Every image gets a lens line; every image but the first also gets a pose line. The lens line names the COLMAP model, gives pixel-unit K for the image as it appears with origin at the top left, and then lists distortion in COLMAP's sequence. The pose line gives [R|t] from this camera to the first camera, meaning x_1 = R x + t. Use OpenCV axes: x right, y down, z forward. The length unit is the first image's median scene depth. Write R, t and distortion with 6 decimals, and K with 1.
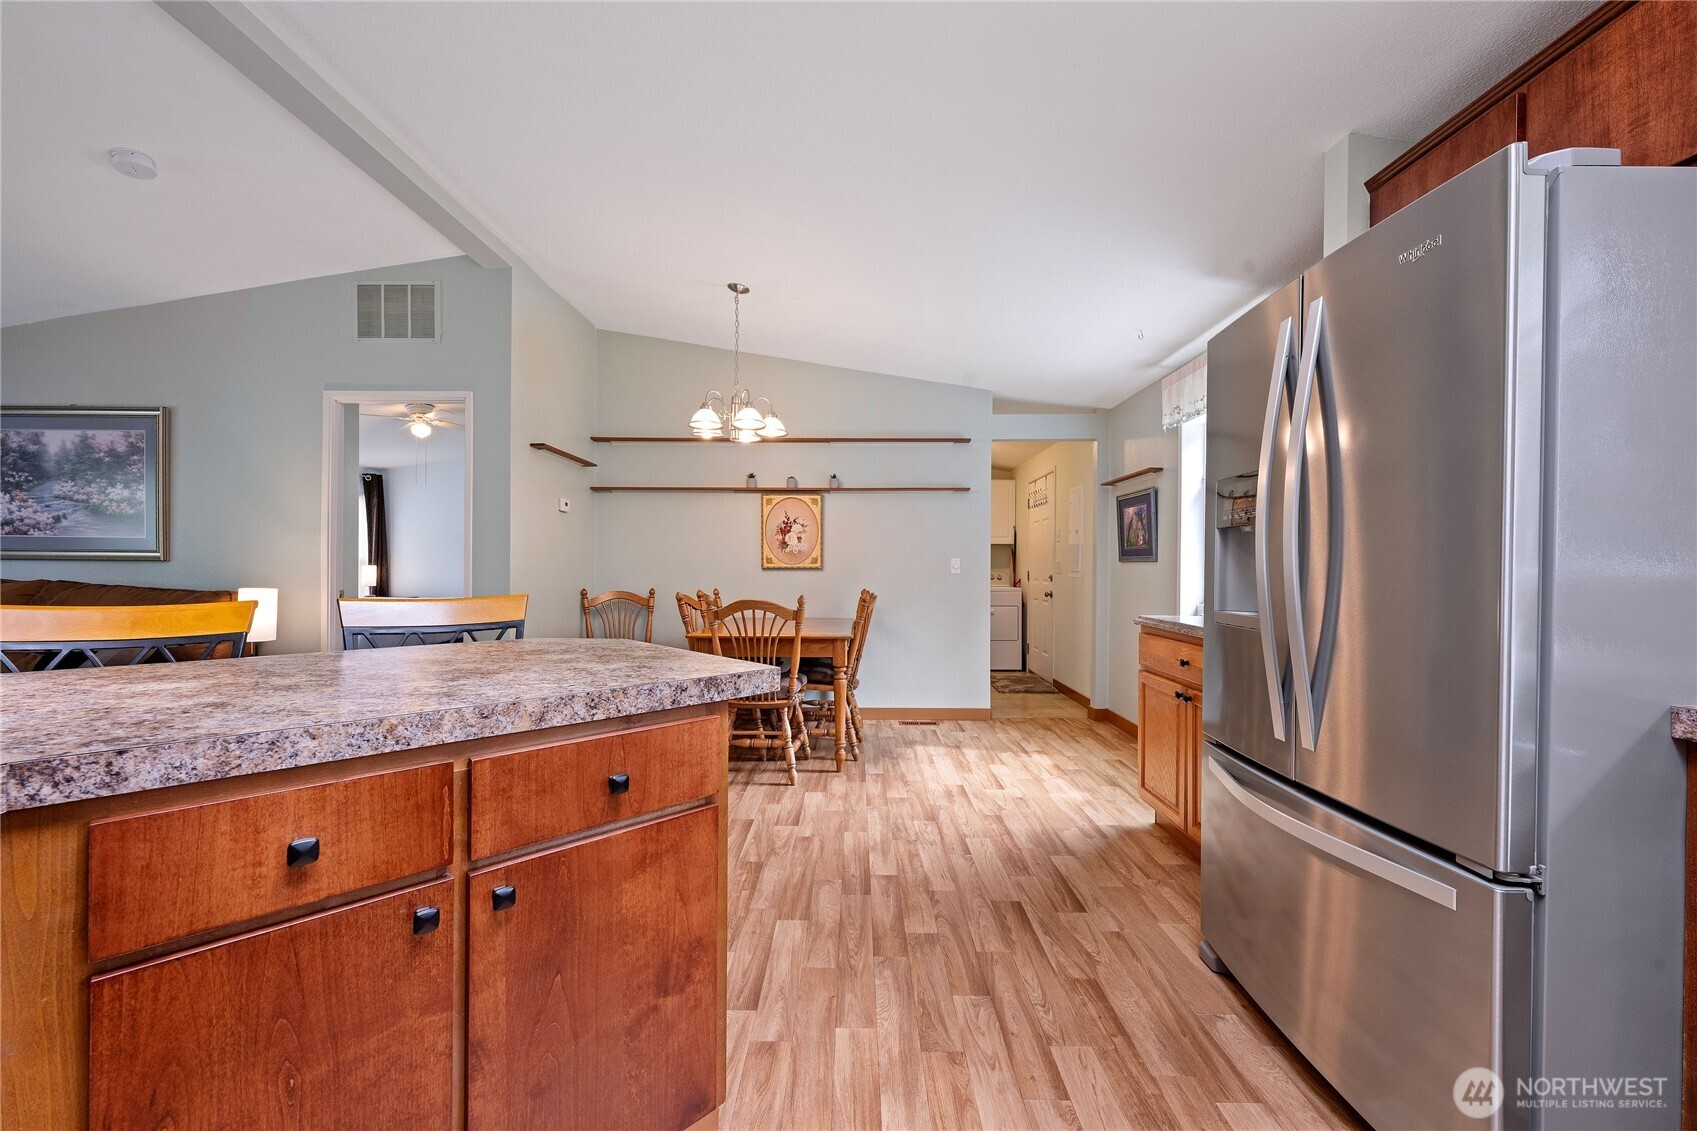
lens RADIAL K [[677.4, 0, 848.5], [0, 677.4, 565.5], [0, 0, 1]] dist [-0.001630, -0.000150]
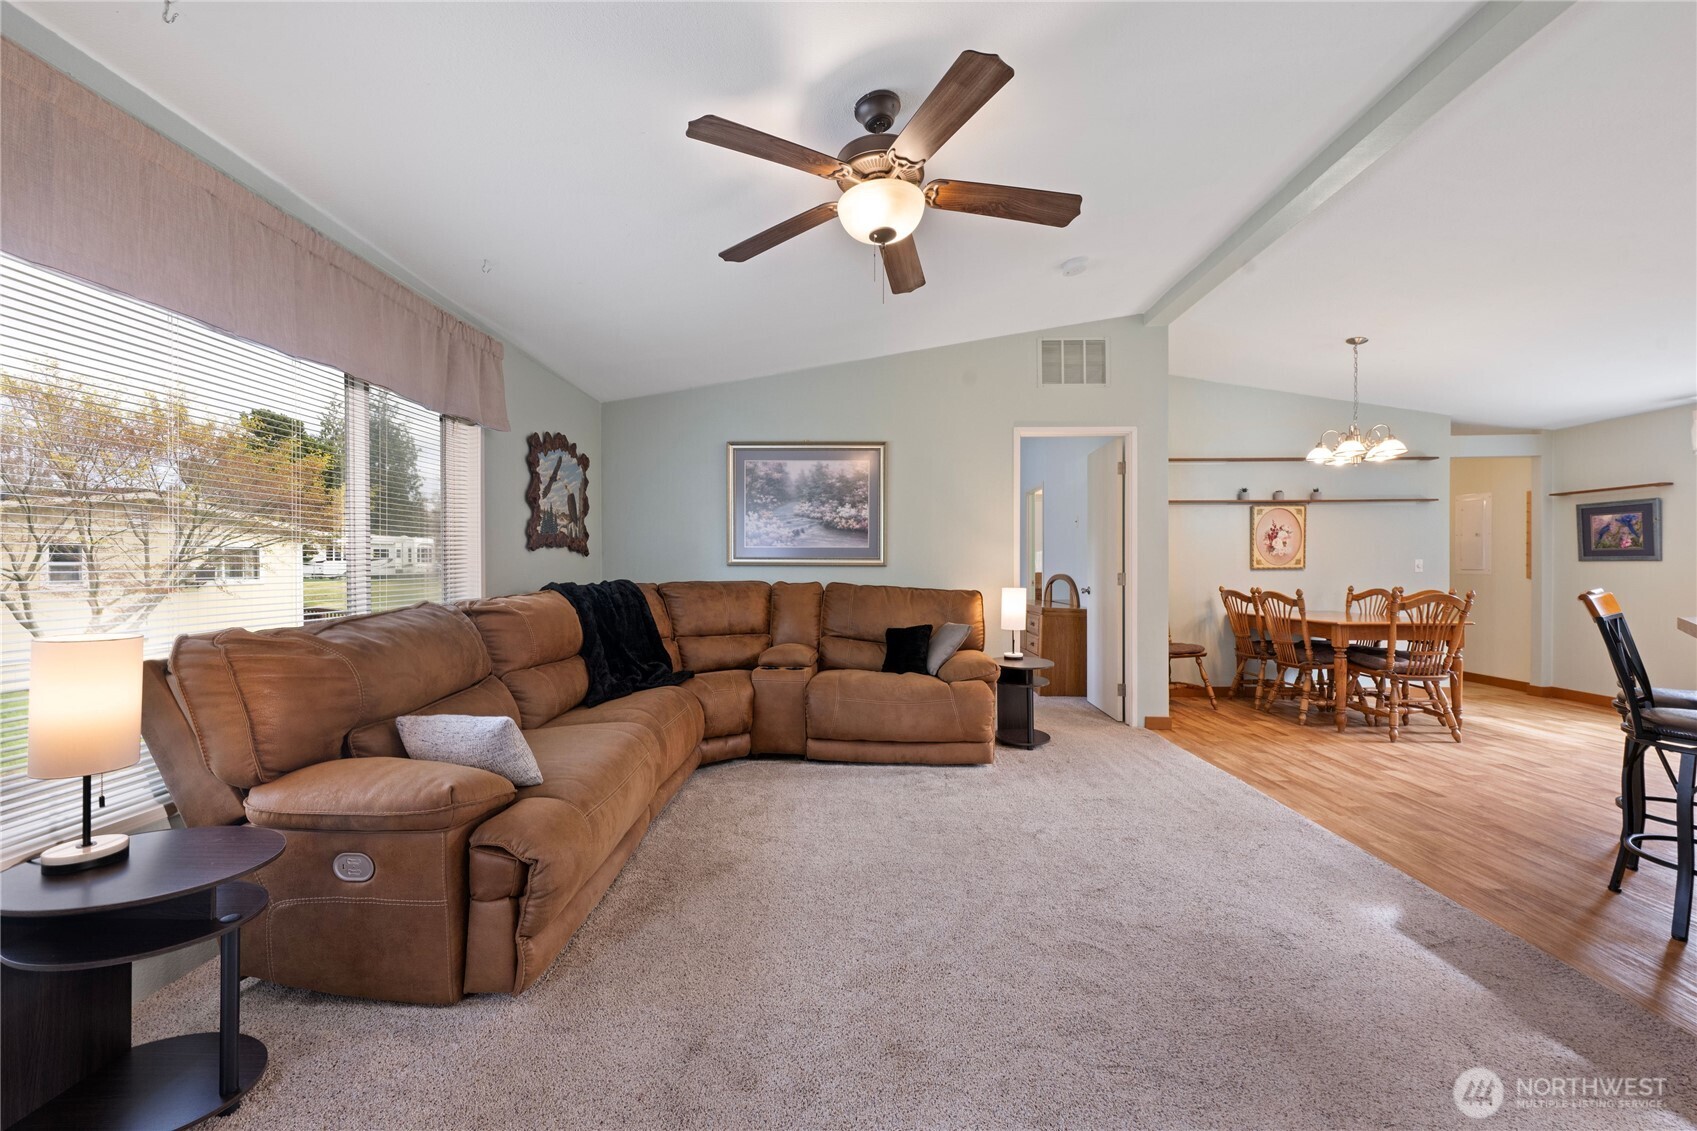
lens RADIAL K [[658.6, 0, 848.5], [0, 658.6, 565.5], [0, 0, 1]] dist [-0.001486, -0.000121]
pose [[0.999819, -0.007030, -0.017656, -1.054770], [0.007053, 0.999974, 0.001258, -0.010178], [0.017647, -0.001383, 0.999843, -0.201502]]
